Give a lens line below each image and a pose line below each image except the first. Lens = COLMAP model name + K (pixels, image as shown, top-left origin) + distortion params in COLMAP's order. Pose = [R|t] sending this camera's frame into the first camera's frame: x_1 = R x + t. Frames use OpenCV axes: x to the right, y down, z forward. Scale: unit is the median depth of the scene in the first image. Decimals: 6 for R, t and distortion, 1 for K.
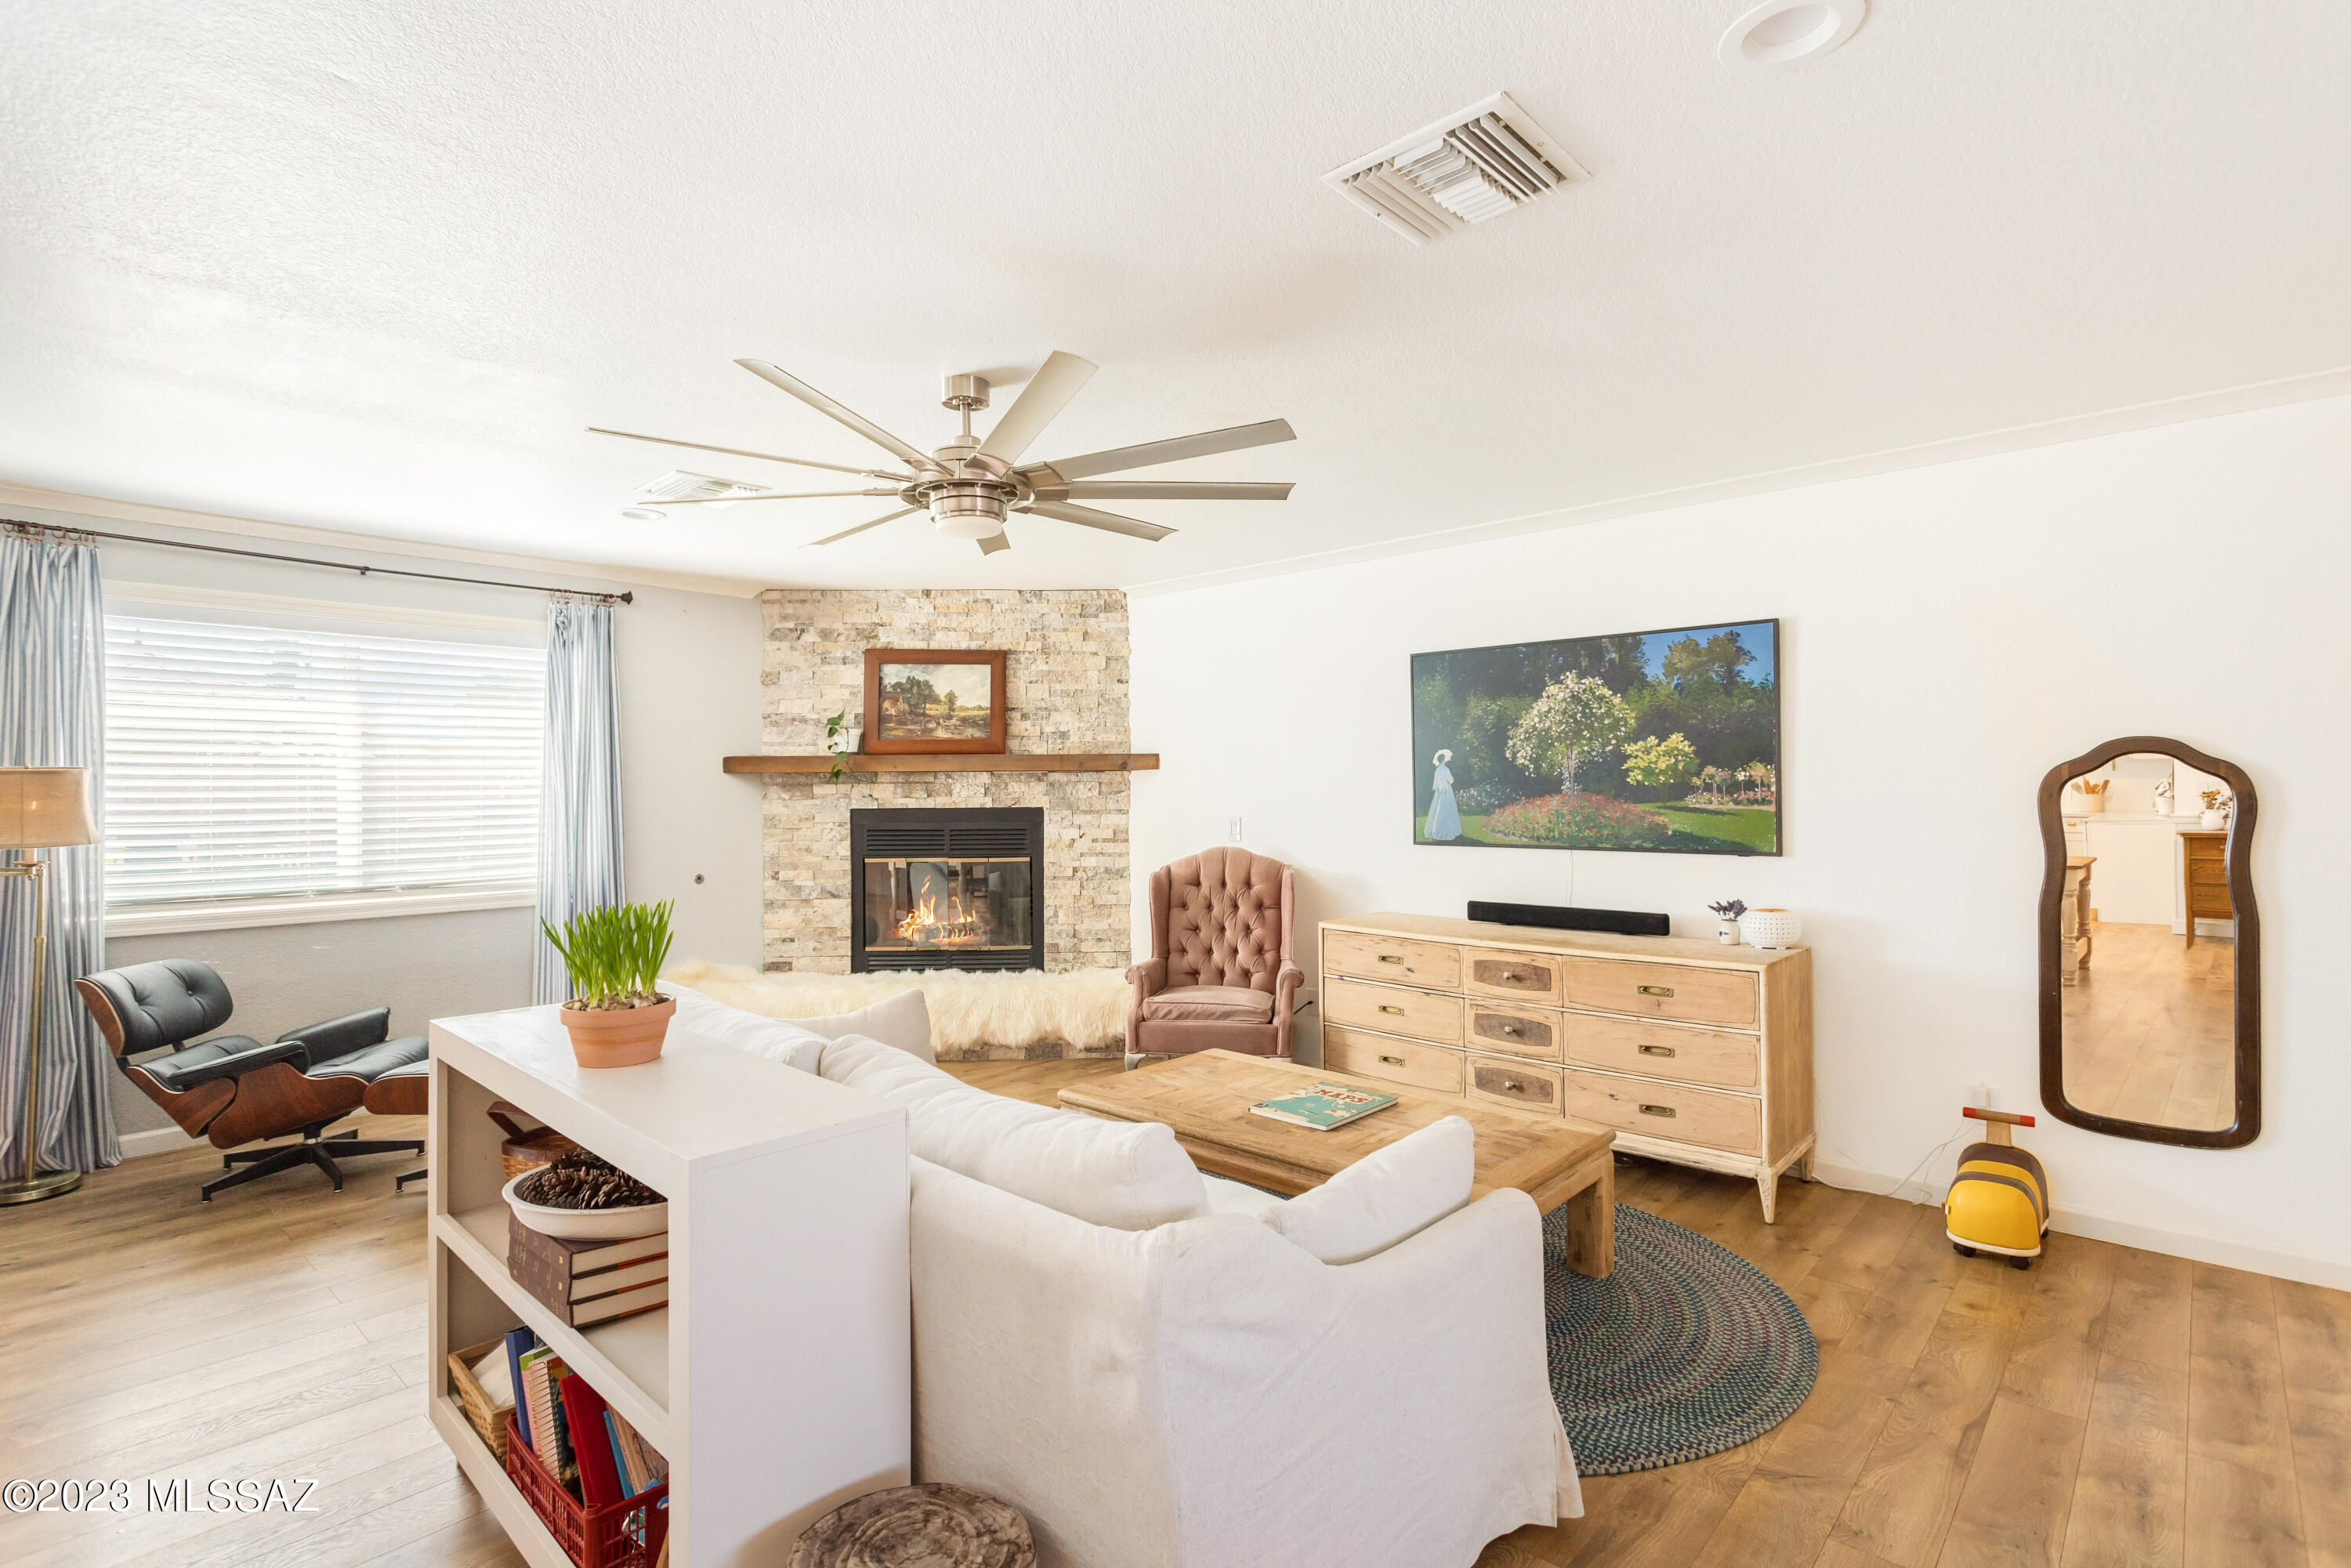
lens RADIAL K [[1125.7, 0, 1192.5], [0, 1125.7, 786.3], [0, 0, 1]] dist [-0.002284, 0.002065]
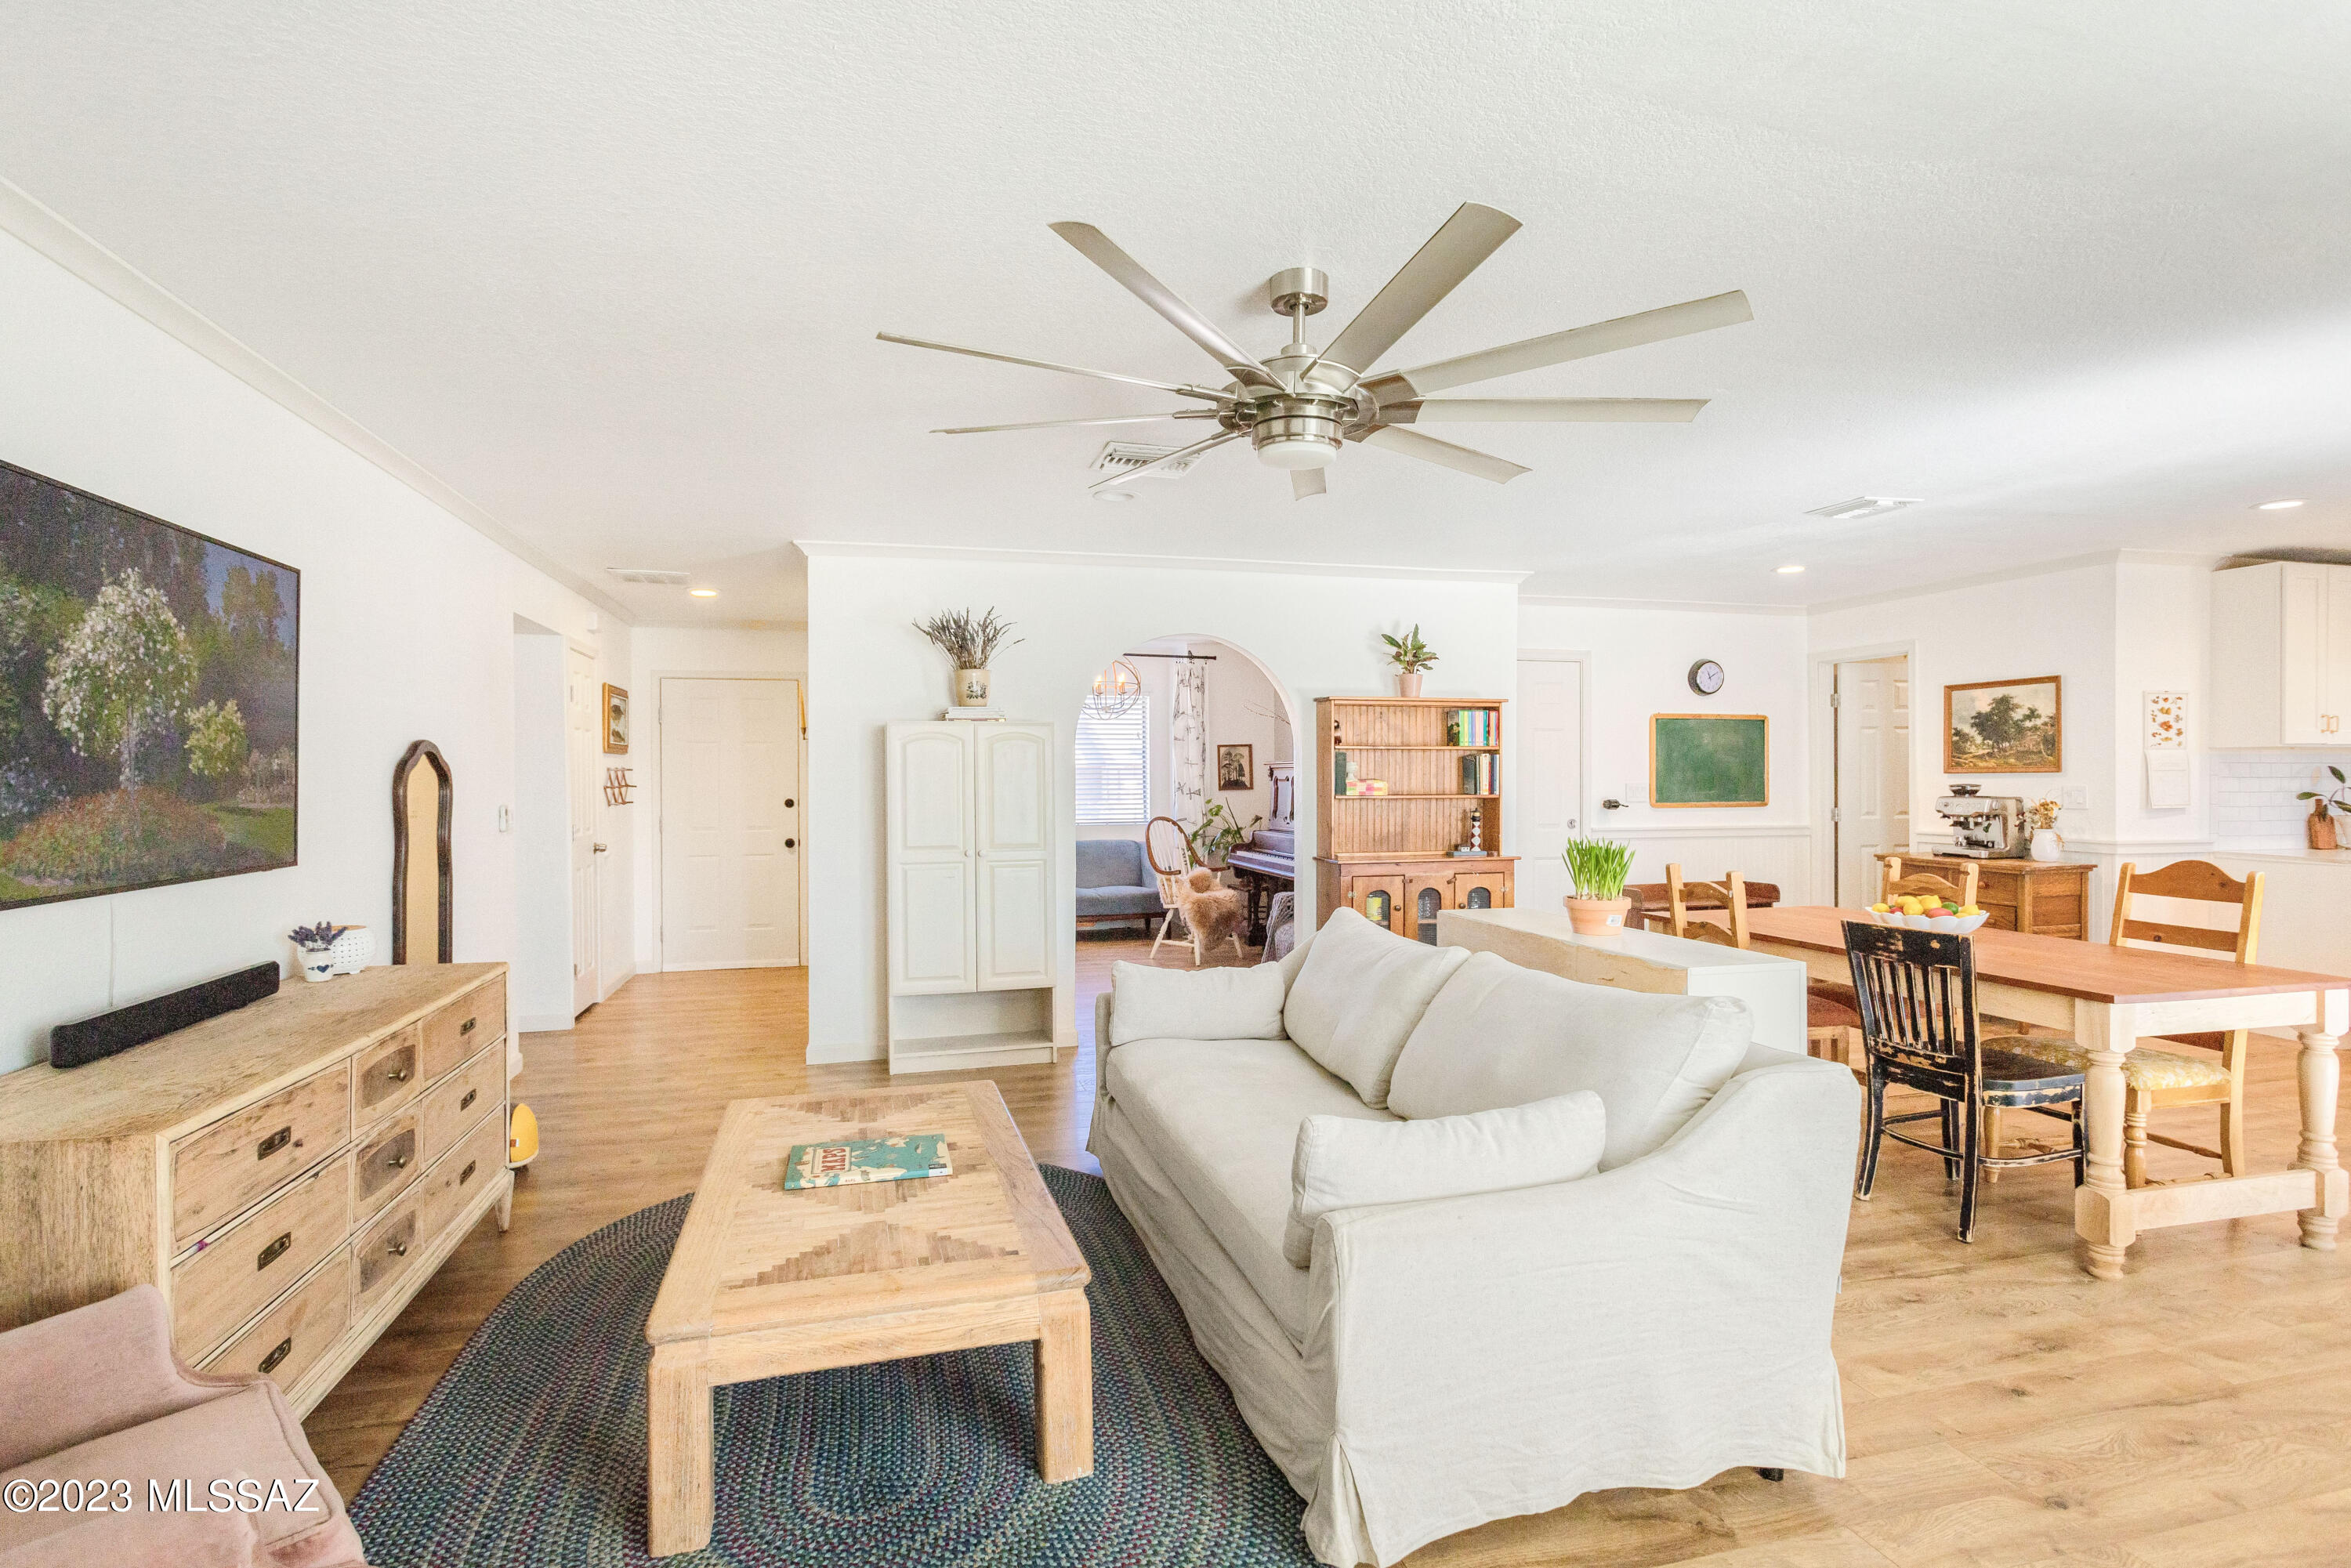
lens RADIAL K [[1125.7, 0, 1163.0], [0, 1125.7, 781.6], [0, 0, 1]] dist [-0.002284, 0.002065]
pose [[-0.831587, 0.010044, 0.555304, -0.299811], [0.011836, 0.999930, -0.000362, 0.006786], [-0.555268, 0.006272, -0.831648, 0.903630]]
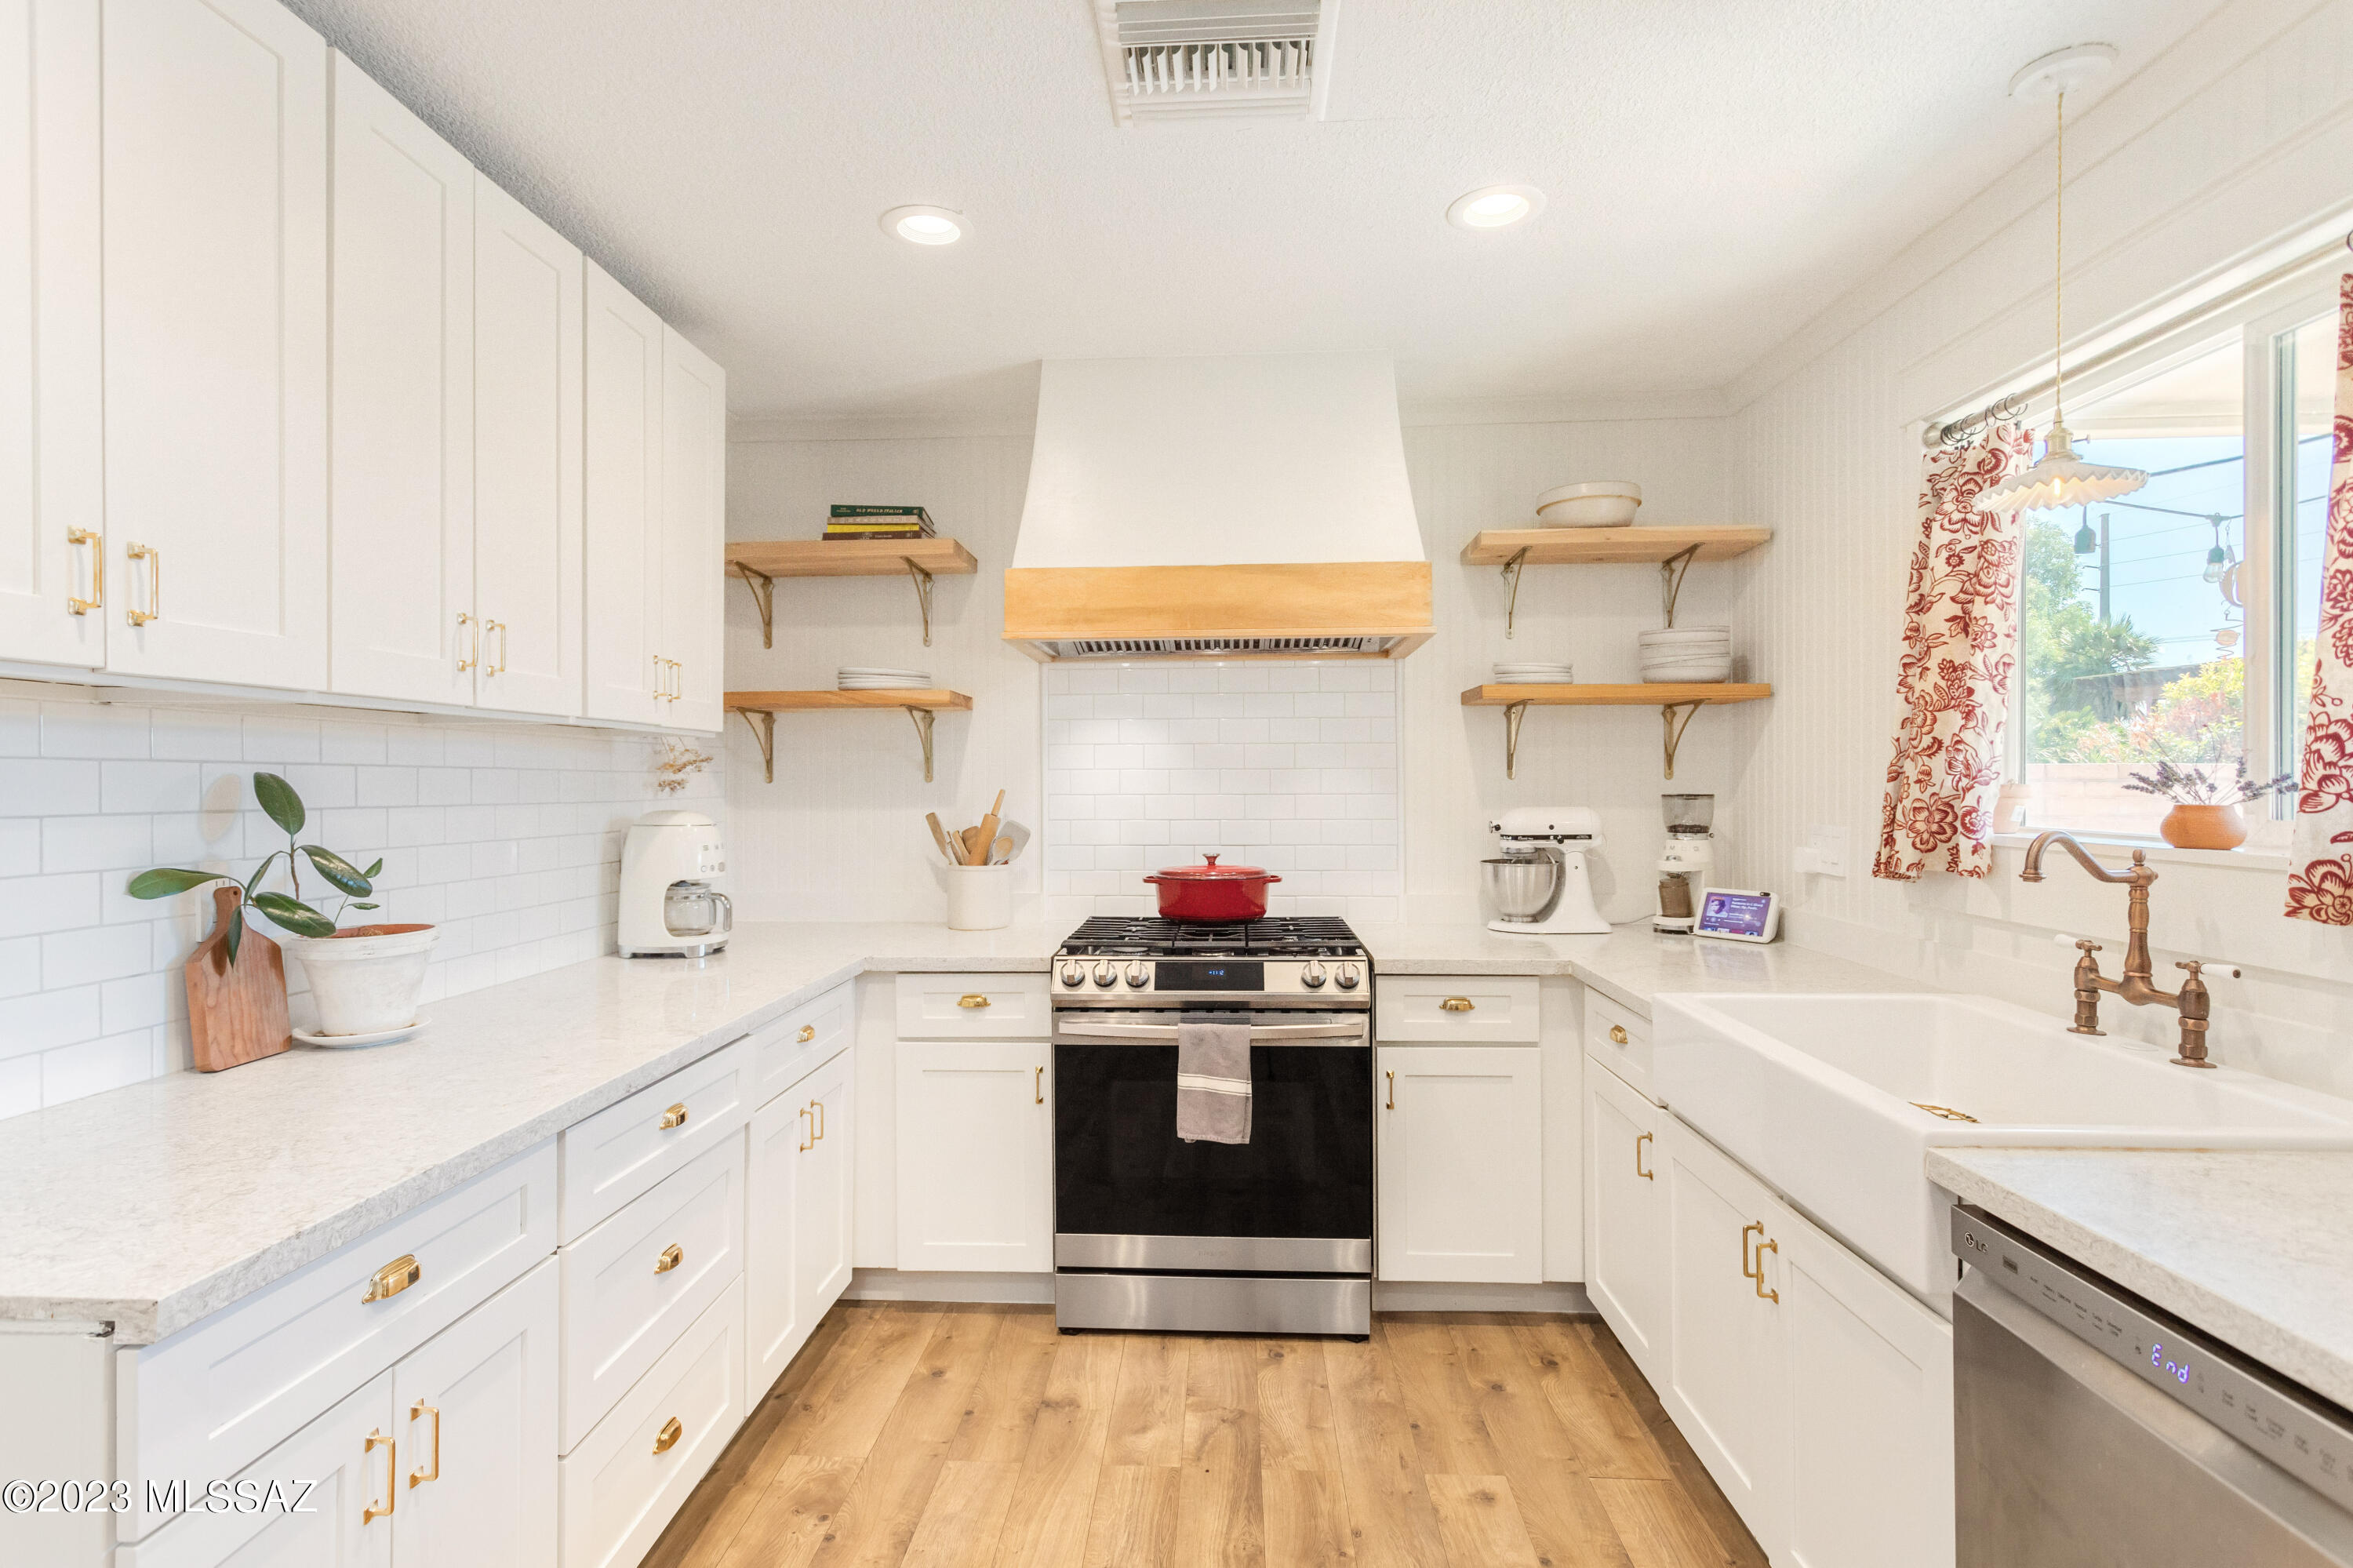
lens RADIAL K [[1126.8, 0, 1180.3], [0, 1126.8, 782.2], [0, 0, 1]] dist [-0.002284, 0.002065]
pose [[-0.759336, 0.006195, -0.650670, -0.602714], [0.004732, 0.999981, 0.003998, 0.006856], [0.650682, -0.000043, -0.759350, -0.139159]]
